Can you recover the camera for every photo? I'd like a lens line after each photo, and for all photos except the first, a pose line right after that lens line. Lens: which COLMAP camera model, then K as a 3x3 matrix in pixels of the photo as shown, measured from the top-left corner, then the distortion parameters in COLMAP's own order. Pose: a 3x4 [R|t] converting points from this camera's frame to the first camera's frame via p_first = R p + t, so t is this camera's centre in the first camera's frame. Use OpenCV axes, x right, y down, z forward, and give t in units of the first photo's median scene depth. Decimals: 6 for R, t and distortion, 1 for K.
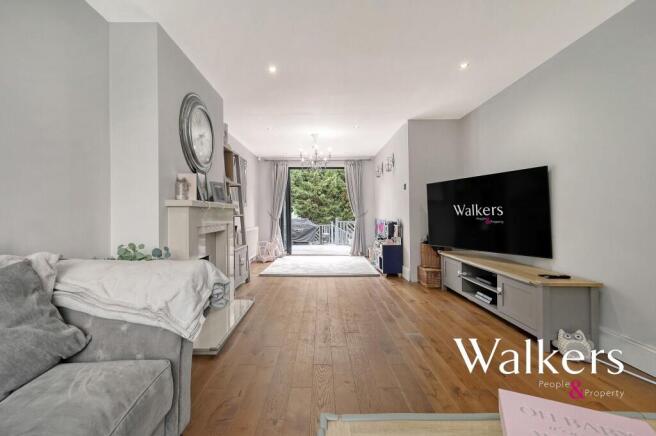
lens RADIAL K [[300.9, 0, 326.6], [0, 300.9, 210.2], [0, 0, 1]] dist [0.002503, 0.000738]
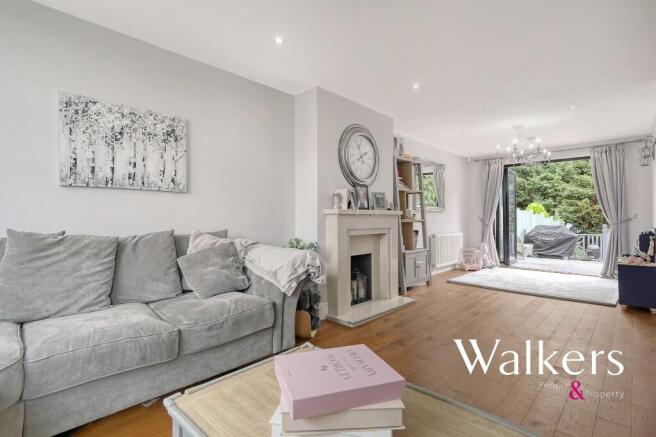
lens RADIAL K [[326.2, 0, 328.0], [0, 326.2, 218.5], [0, 0, 1]] dist [-0.001980, -0.000019]
pose [[0.714897, 0.004075, -0.699218, 0.216105], [0.004963, 0.999928, 0.010901, -0.003391], [0.699213, -0.011264, 0.714825, -0.031337]]
